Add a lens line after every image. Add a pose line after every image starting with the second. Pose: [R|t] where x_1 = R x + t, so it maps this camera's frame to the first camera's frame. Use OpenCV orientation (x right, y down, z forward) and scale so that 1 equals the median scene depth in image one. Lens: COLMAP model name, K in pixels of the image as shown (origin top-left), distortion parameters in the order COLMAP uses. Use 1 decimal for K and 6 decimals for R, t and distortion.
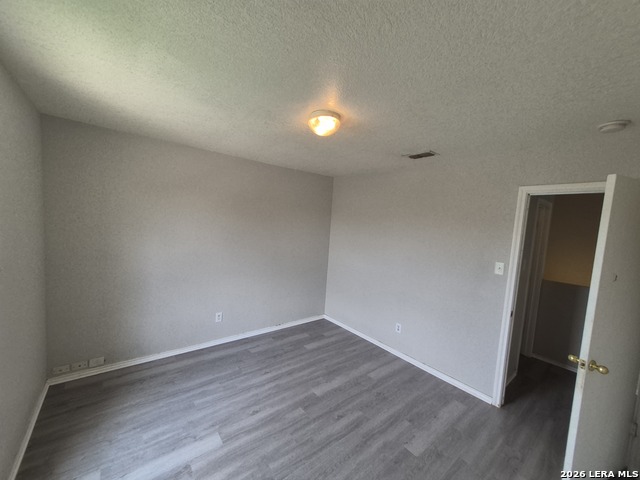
lens RADIAL K [[256.0, 0, 320.0], [0, 256.0, 240.0], [0, 0, 1]] dist [0.000390, -0.000201]
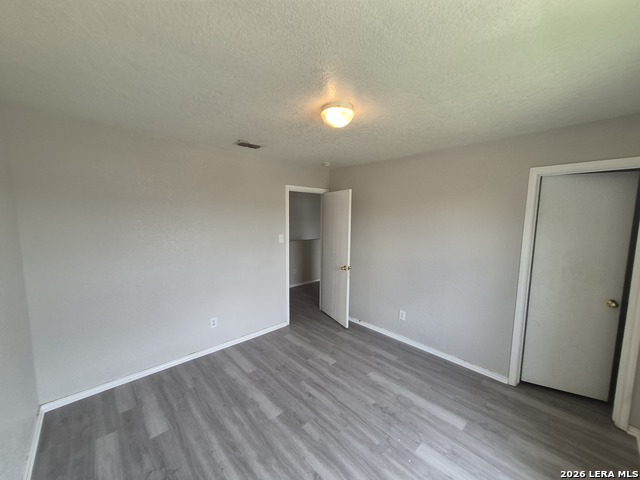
lens RADIAL K [[249.4, 0, 313.5], [0, 249.4, 241.5], [0, 0, 1]] dist [0.001115, -0.000510]
pose [[-0.051734, -0.169943, 0.984095, -0.753556], [0.065774, 0.982695, 0.173159, -0.112489], [-0.996493, 0.073686, -0.039661, 0.873156]]
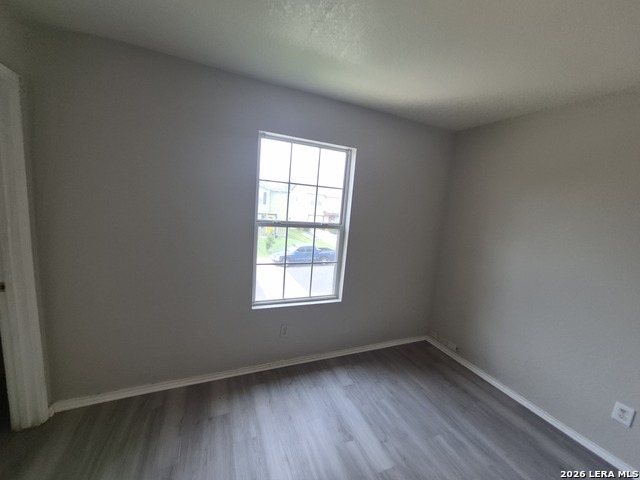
lens RADIAL K [[249.4, 0, 313.5], [0, 249.4, 241.5], [0, 0, 1]] dist [0.001115, -0.000510]
pose [[-0.289805, 0.052393, -0.955651, 0.295127], [-0.161597, 0.981486, 0.102815, 0.027681], [0.943345, 0.184226, -0.275973, 0.673249]]
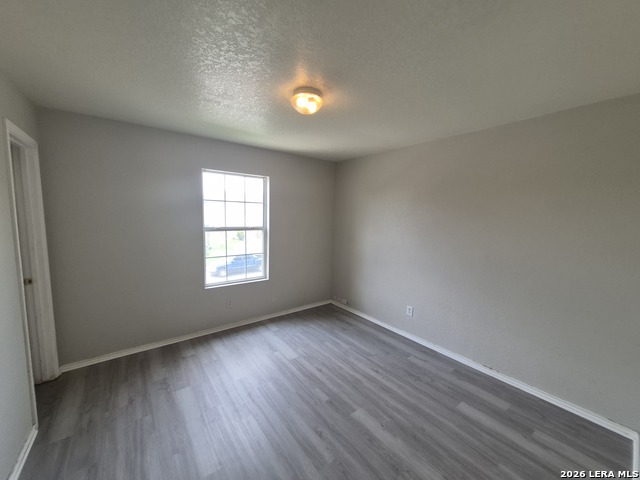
lens RADIAL K [[249.4, 0, 313.5], [0, 249.4, 241.5], [0, 0, 1]] dist [0.001115, -0.000510]
pose [[-0.041902, 0.040401, -0.998305, 0.765025], [-0.099445, 0.994052, 0.044403, 0.035113], [0.994160, 0.101137, -0.037635, 0.843995]]
